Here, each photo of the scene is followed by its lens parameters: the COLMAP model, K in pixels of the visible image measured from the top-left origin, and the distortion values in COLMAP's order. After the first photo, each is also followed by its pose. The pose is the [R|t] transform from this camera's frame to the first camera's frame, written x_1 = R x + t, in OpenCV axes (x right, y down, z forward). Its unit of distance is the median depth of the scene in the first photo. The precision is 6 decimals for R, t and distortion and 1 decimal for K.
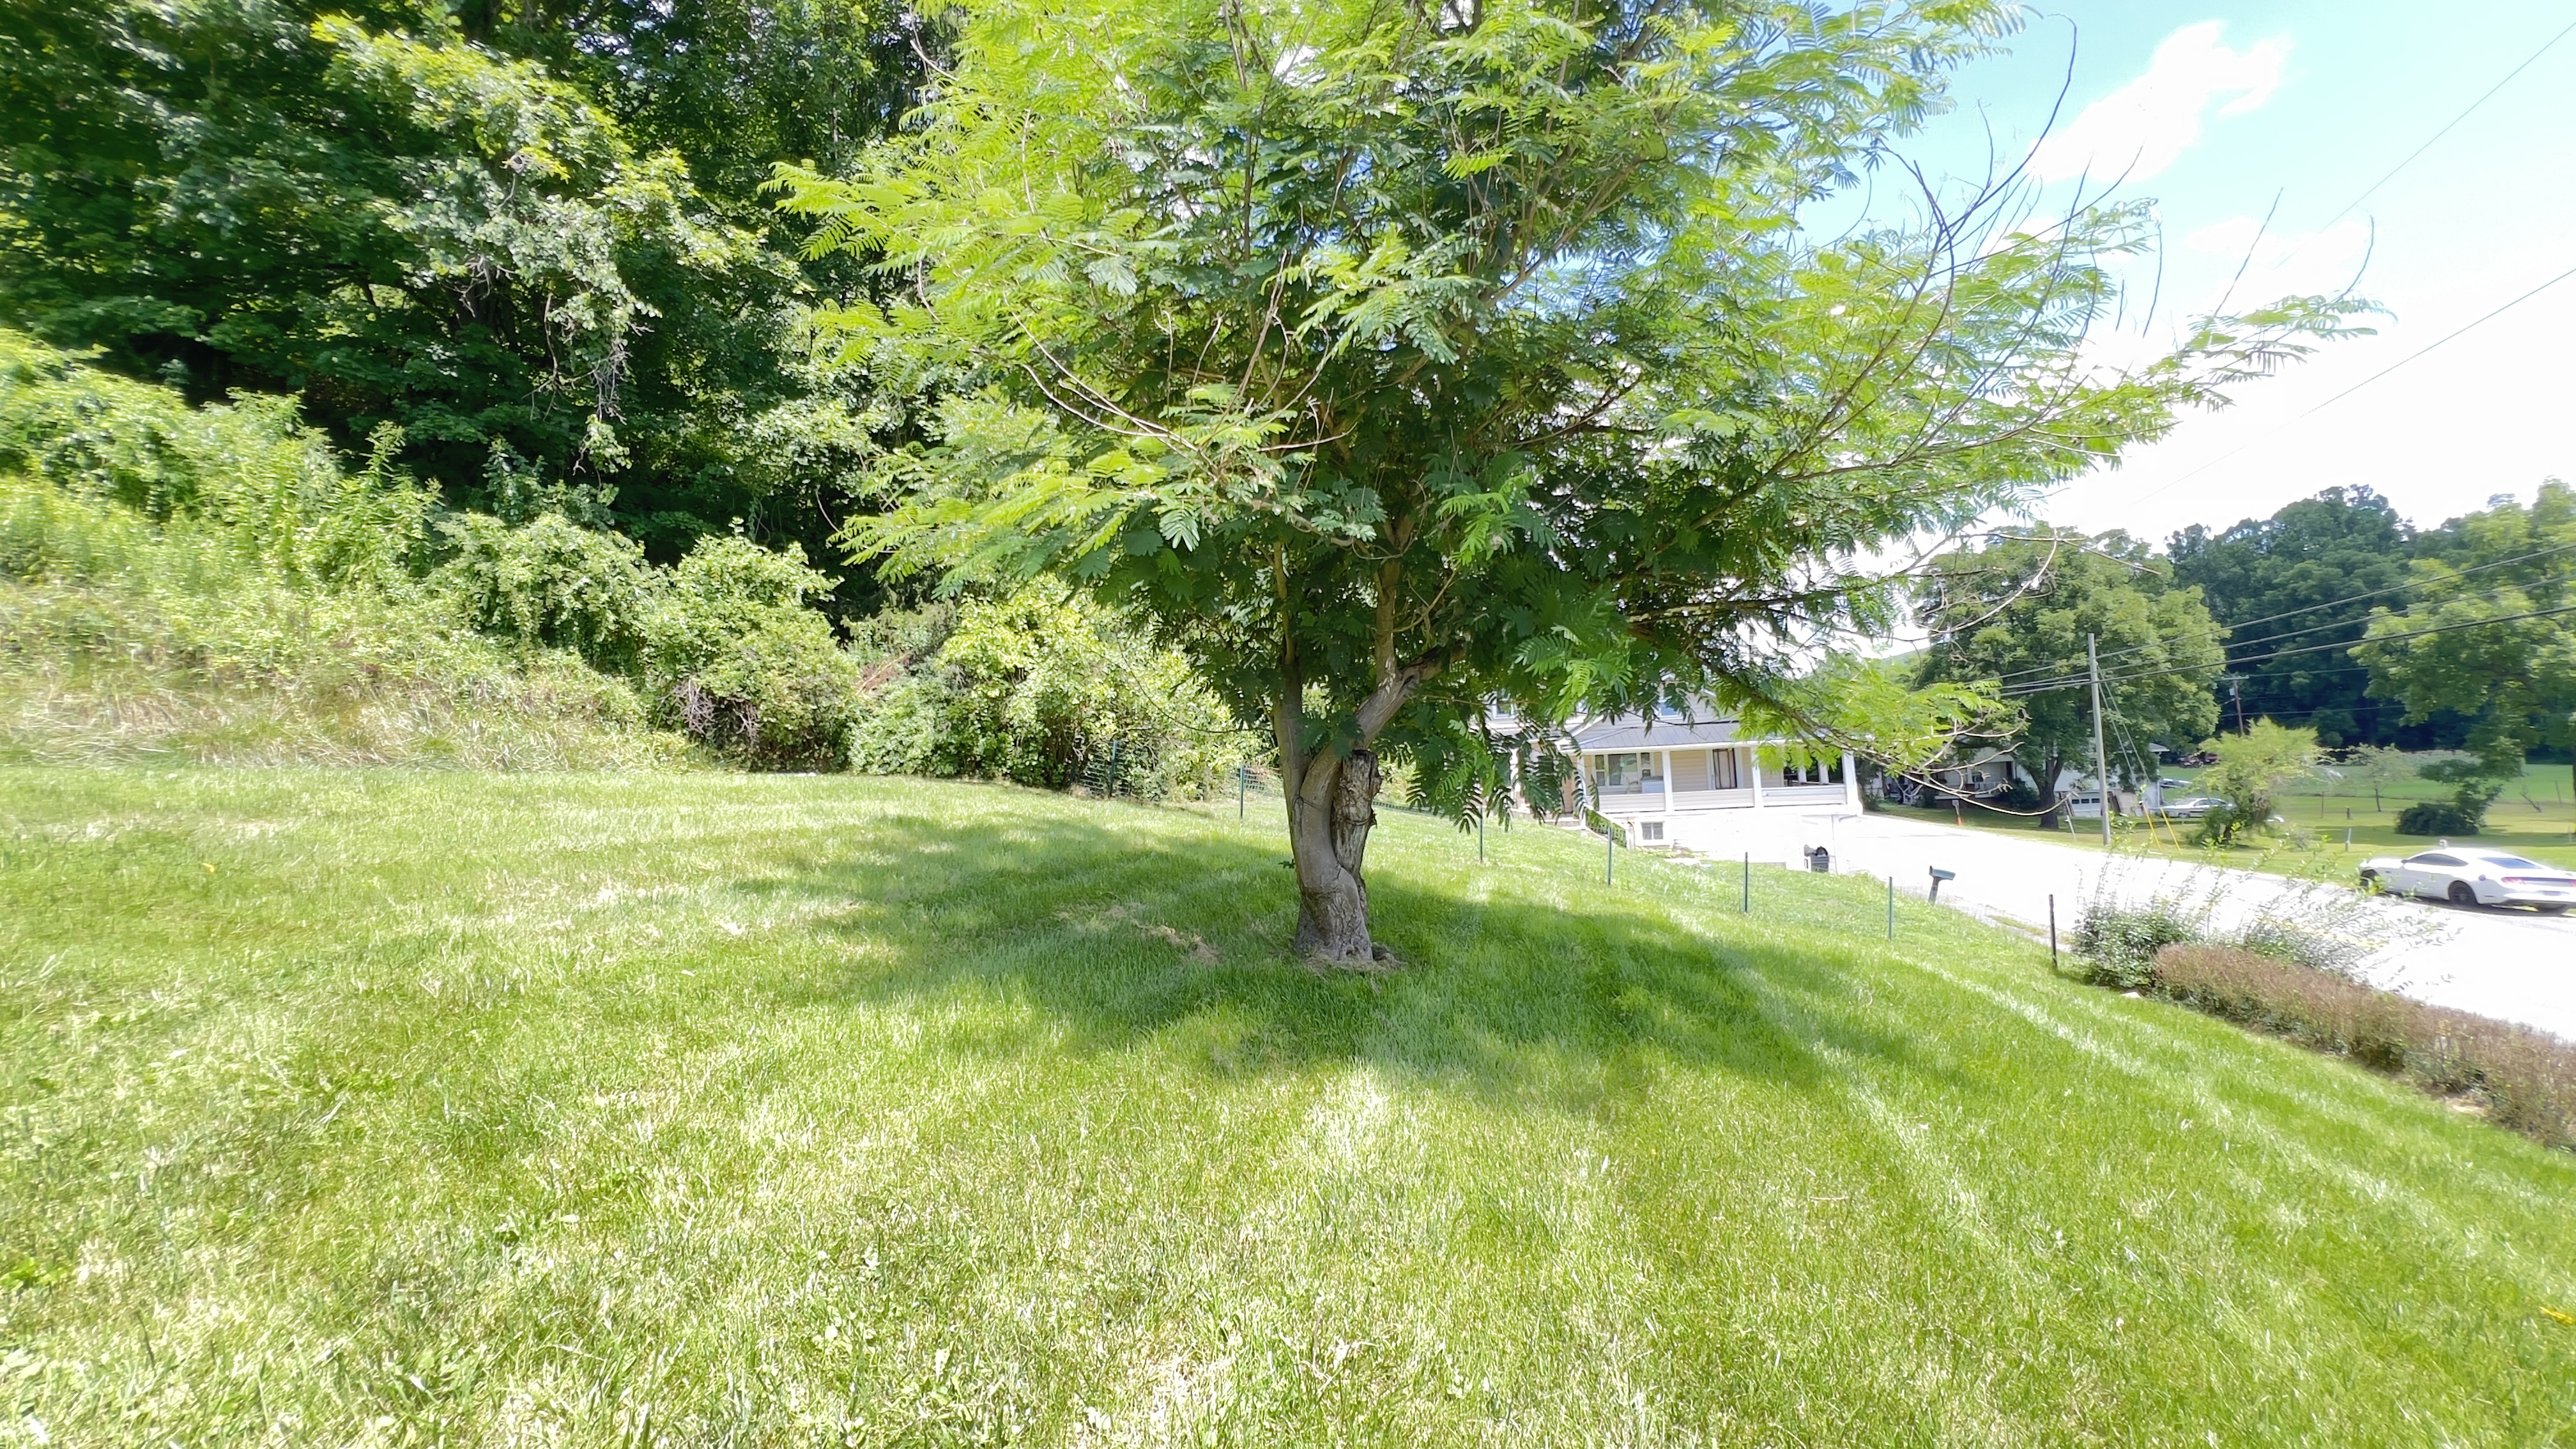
lens RADIAL K [[1032.0, 0, 1288.0], [0, 1032.0, 724.5], [0, 0, 1]] dist [-0.003453, 0.001054]
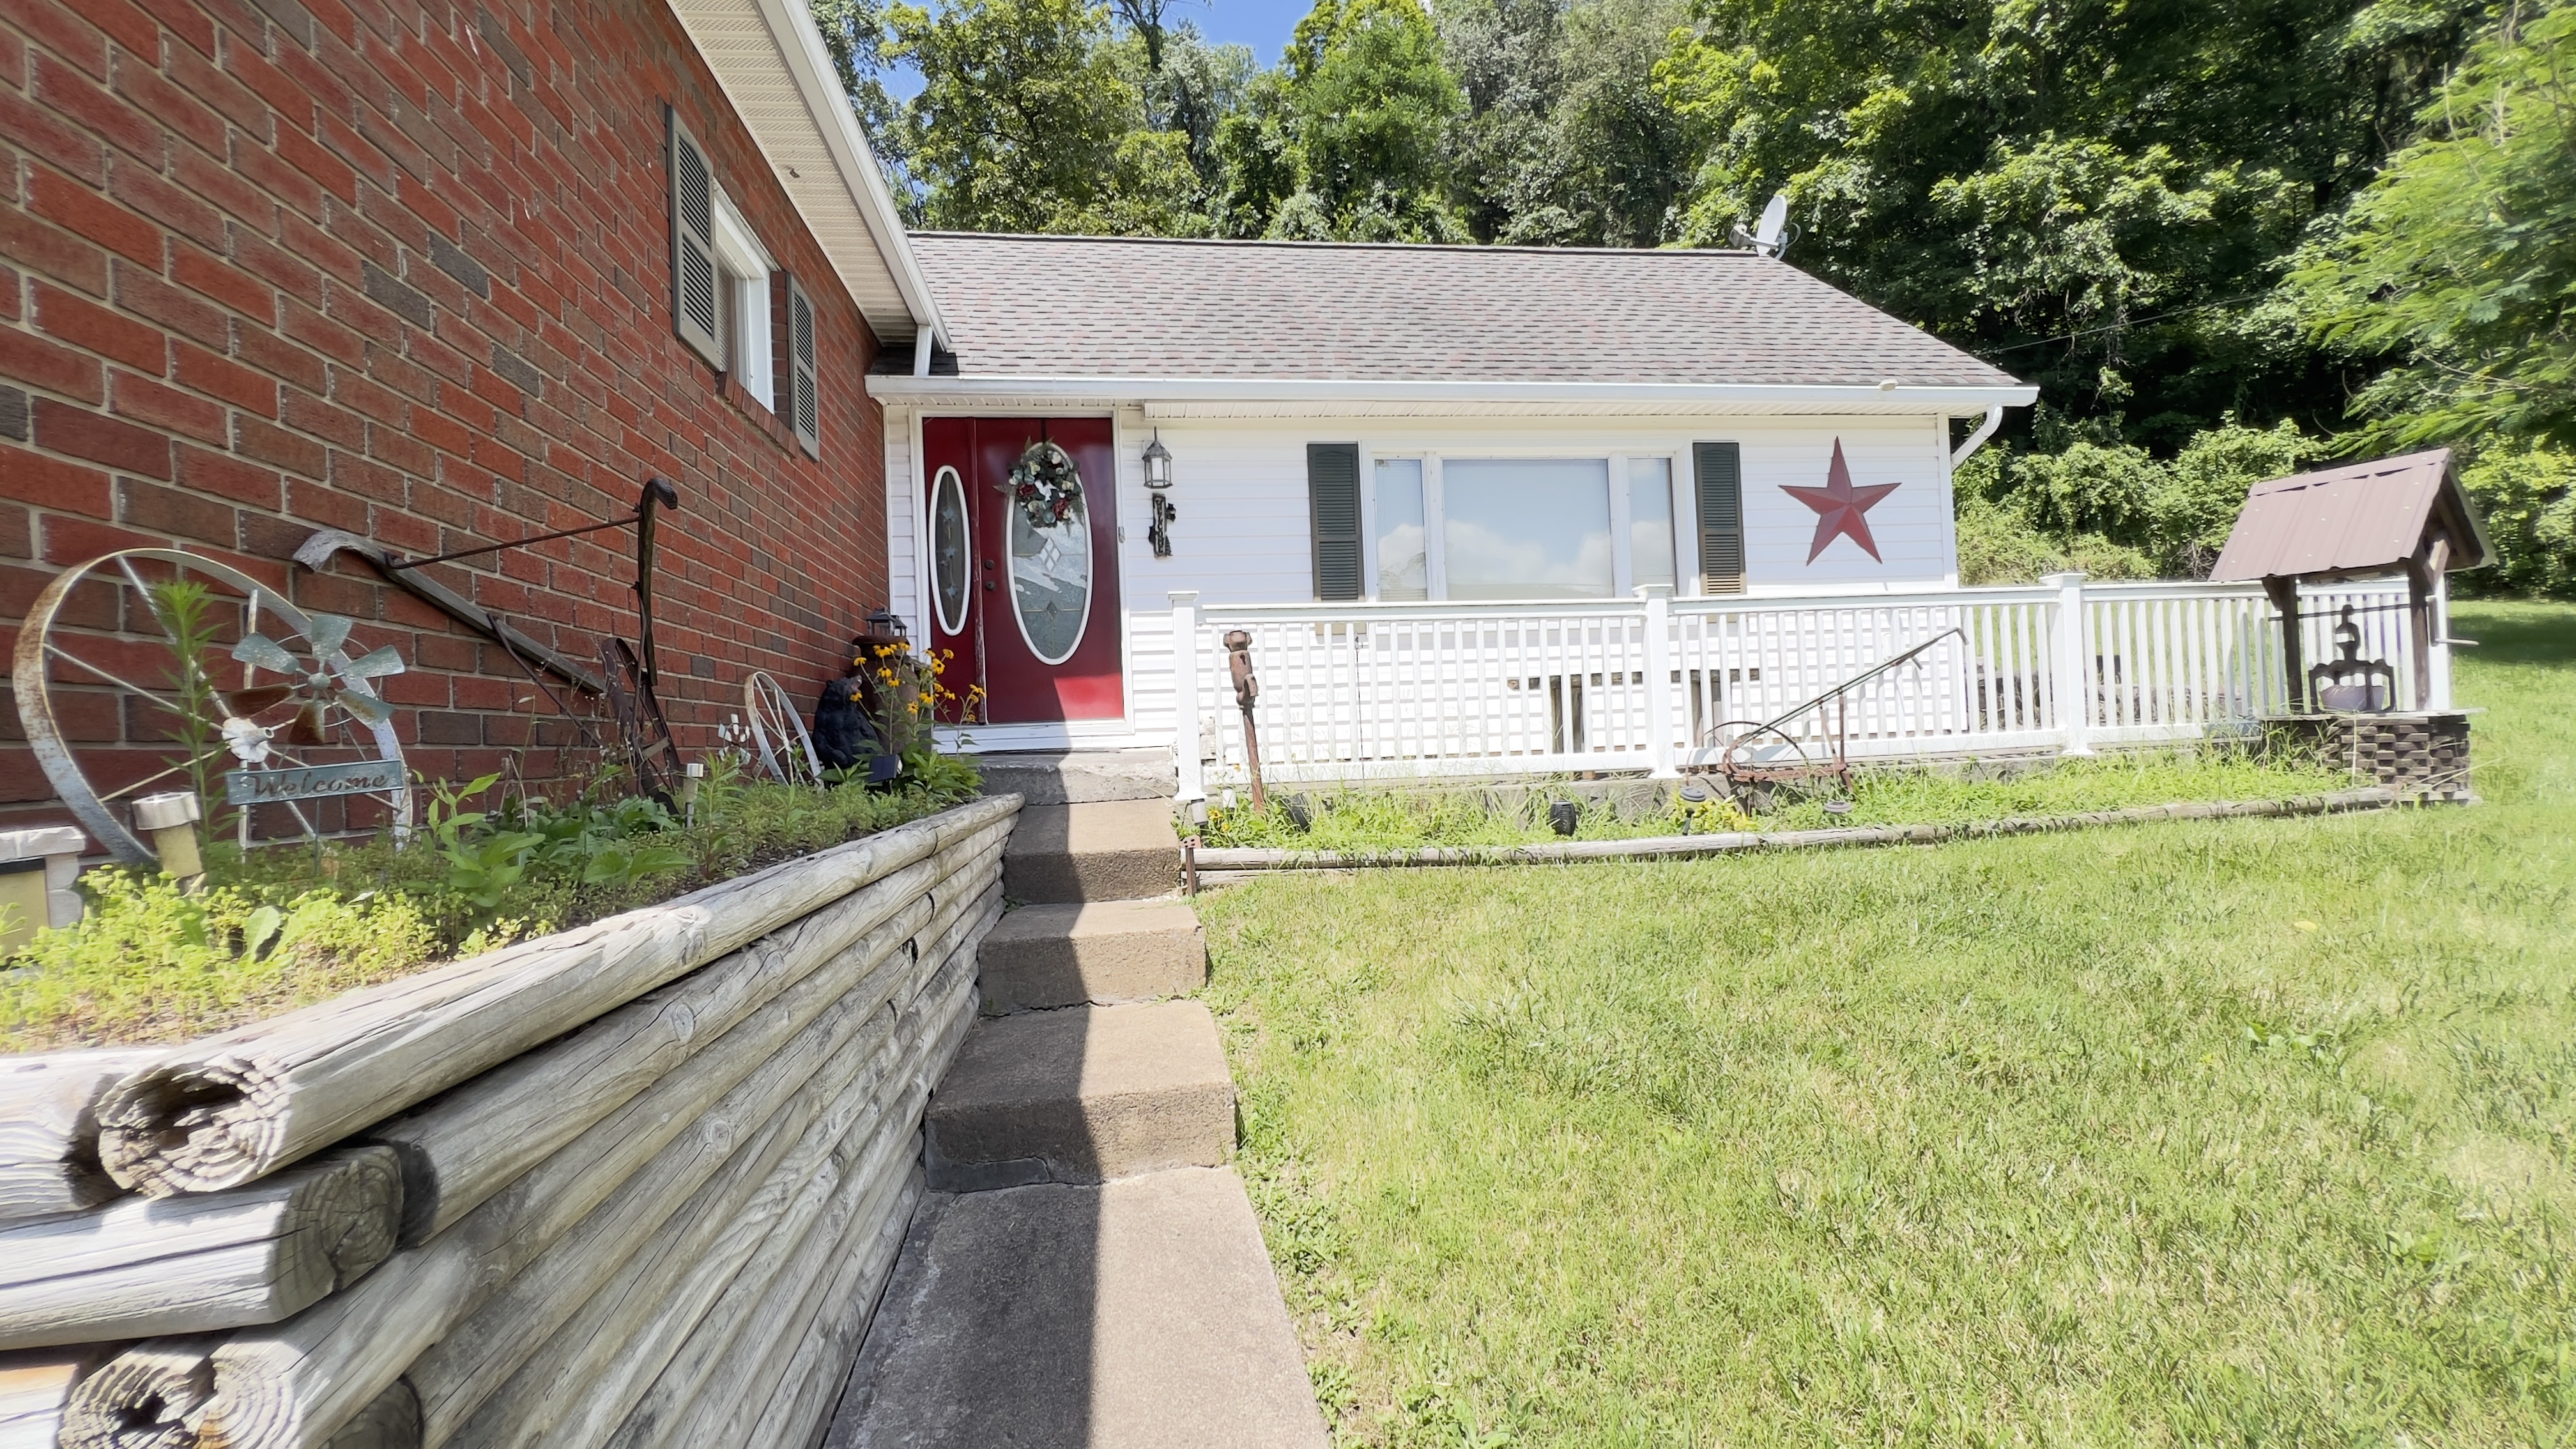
lens RADIAL K [[1044.0, 0, 1295.3], [0, 1044.0, 706.8], [0, 0, 1]] dist [-0.000469, -0.000127]
pose [[0.362992, 0.007140, -0.931765, 0.306648], [0.069435, 0.996983, 0.034690, 0.047880], [0.929201, -0.077289, 0.361402, -0.688089]]
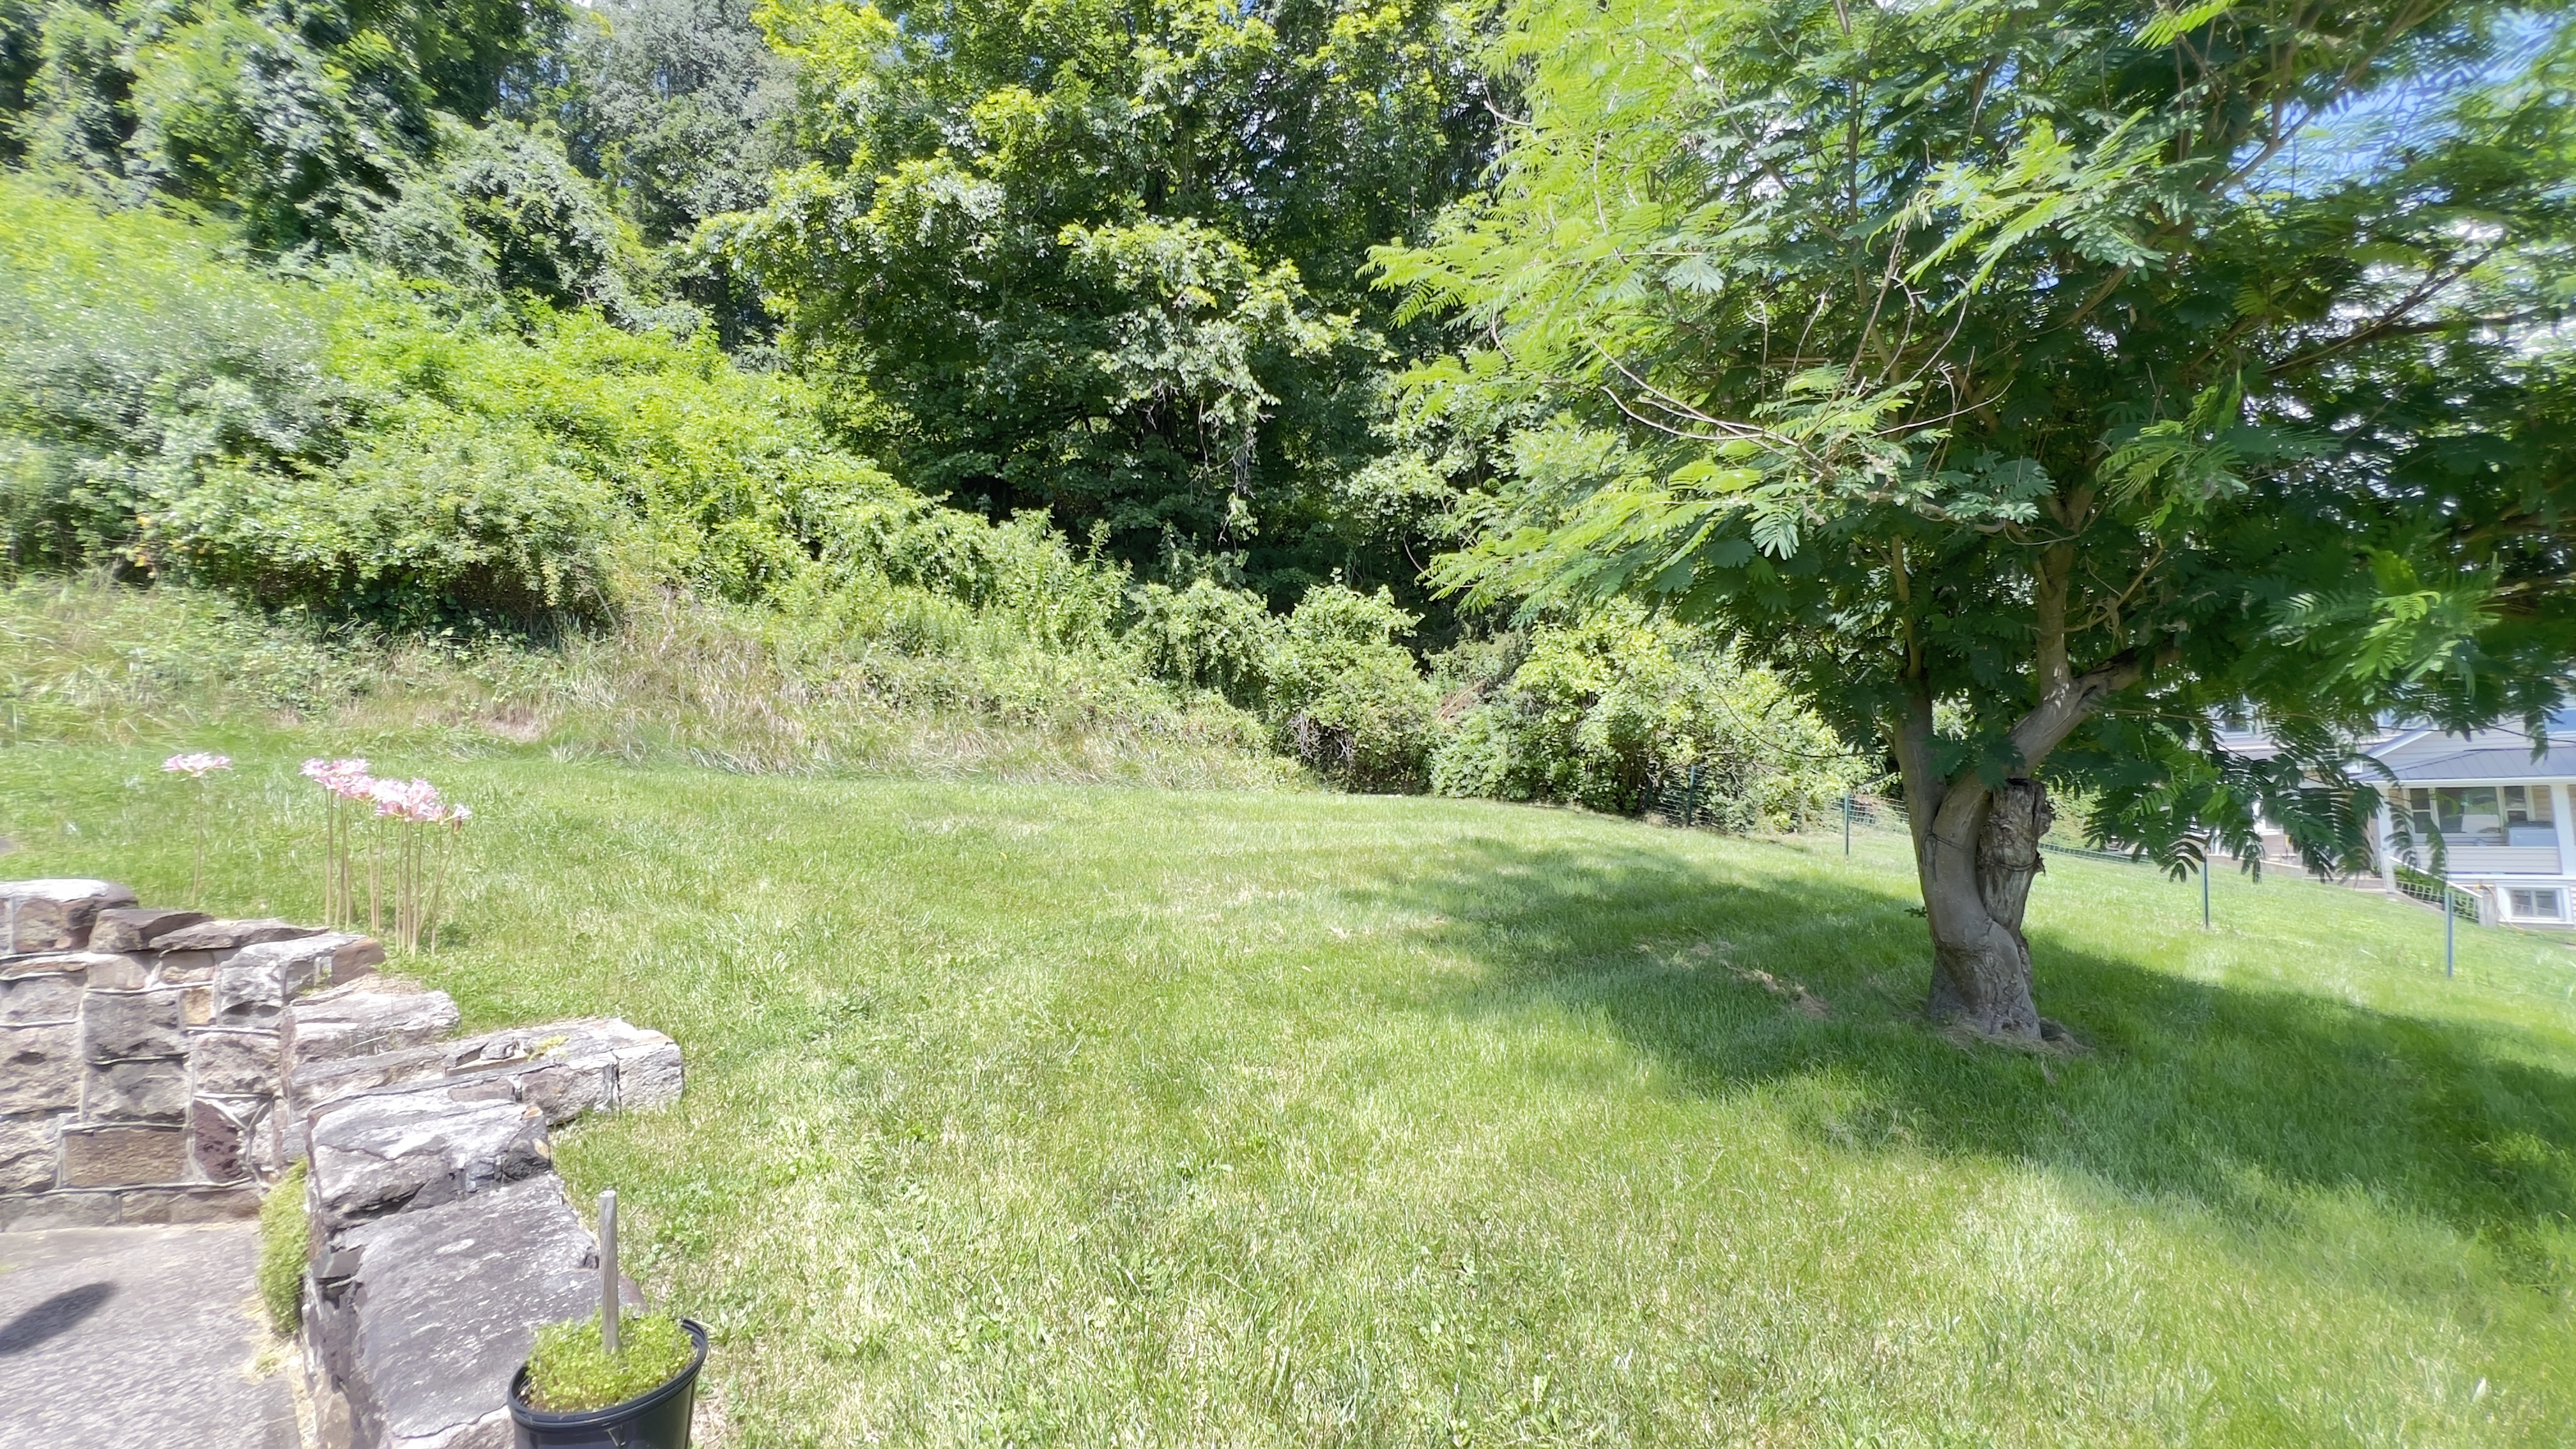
lens RADIAL K [[1032.0, 0, 1288.0], [0, 1032.0, 724.5], [0, 0, 1]] dist [-0.003453, 0.001054]
pose [[0.860179, -0.016971, -0.509709, -0.006417], [0.004712, 0.999668, -0.025334, -0.000142], [0.509970, 0.019390, 0.859974, 0.001104]]
